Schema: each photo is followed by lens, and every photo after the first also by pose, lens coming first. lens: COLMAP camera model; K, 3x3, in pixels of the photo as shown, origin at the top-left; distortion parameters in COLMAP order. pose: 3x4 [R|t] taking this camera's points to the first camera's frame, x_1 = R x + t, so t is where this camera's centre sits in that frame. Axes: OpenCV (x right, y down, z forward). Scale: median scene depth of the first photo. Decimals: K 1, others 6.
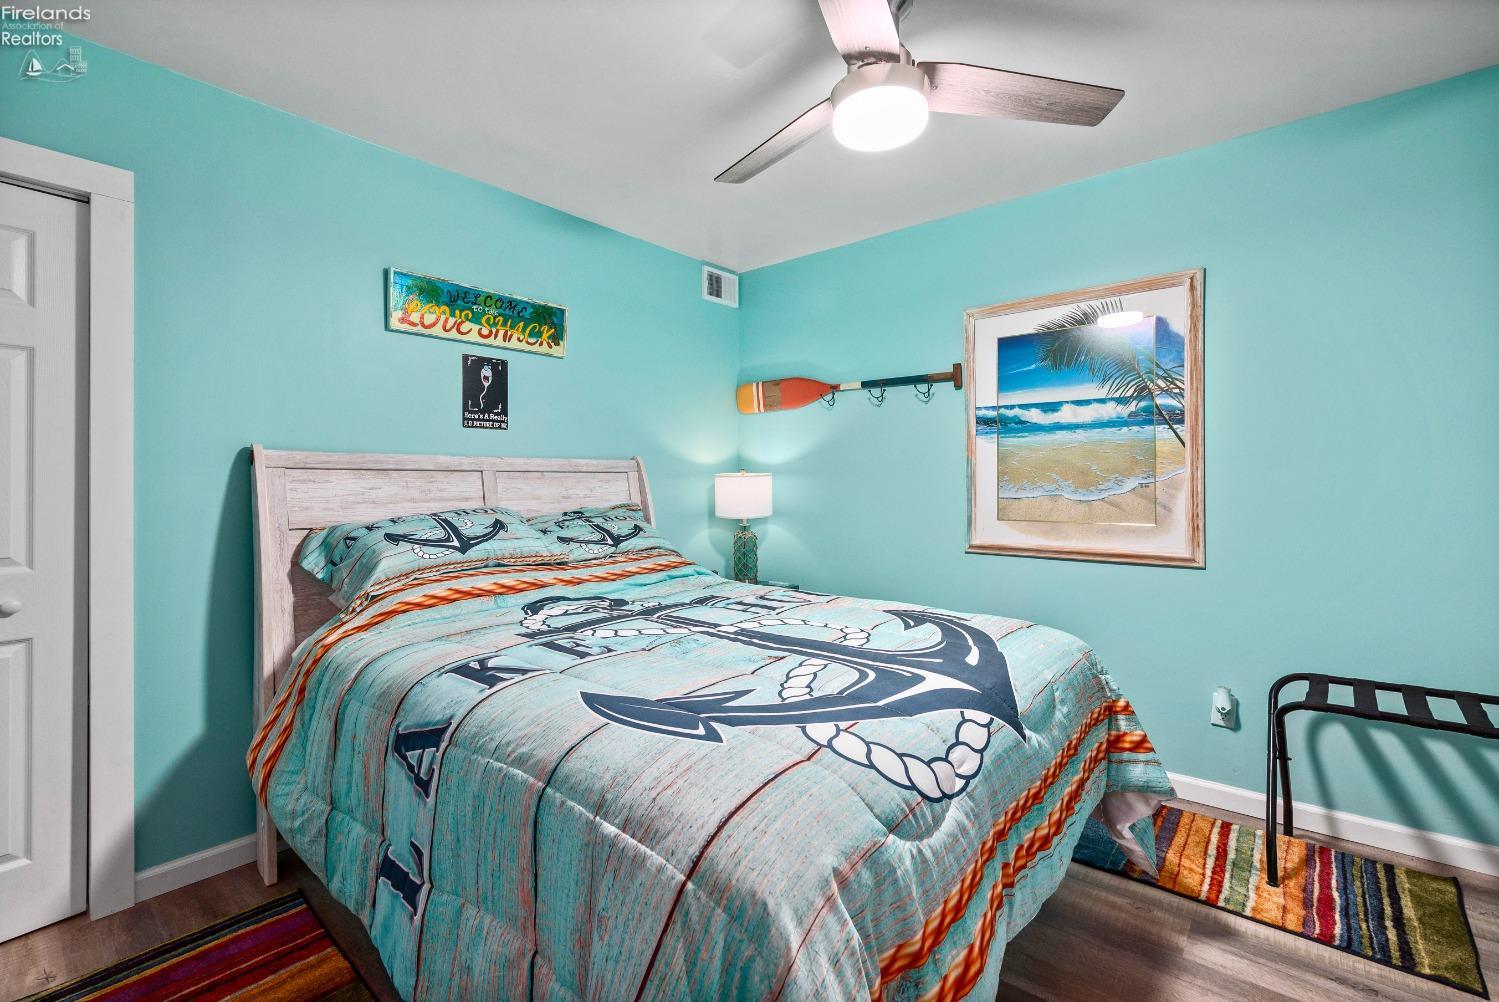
lens RADIAL K [[662.1, 0, 743.6], [0, 662.1, 485.8], [0, 0, 1]] dist [-0.011797, -0.000076]
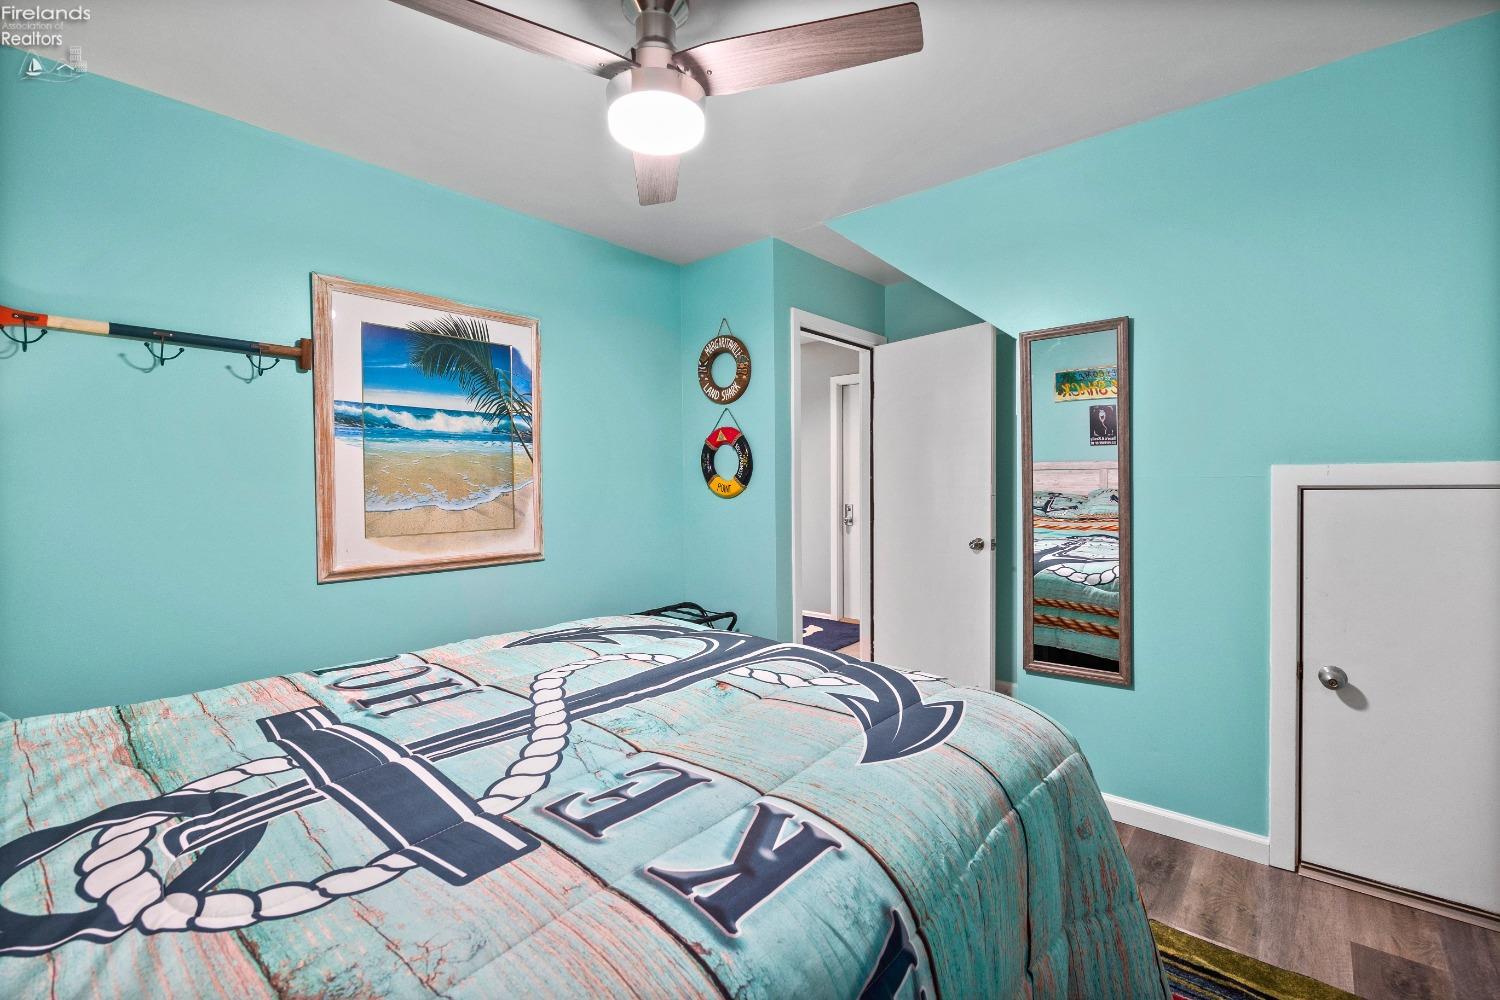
lens RADIAL K [[659.4, 0, 750.0], [0, 659.4, 500.0], [0, 0, 1]] dist [-0.010065, 0.000069]
pose [[-0.008403, -0.022656, 0.999708, -0.449358], [0.013427, 0.999651, 0.022768, -0.008895], [-0.999875, 0.013614, -0.008095, 0.499591]]
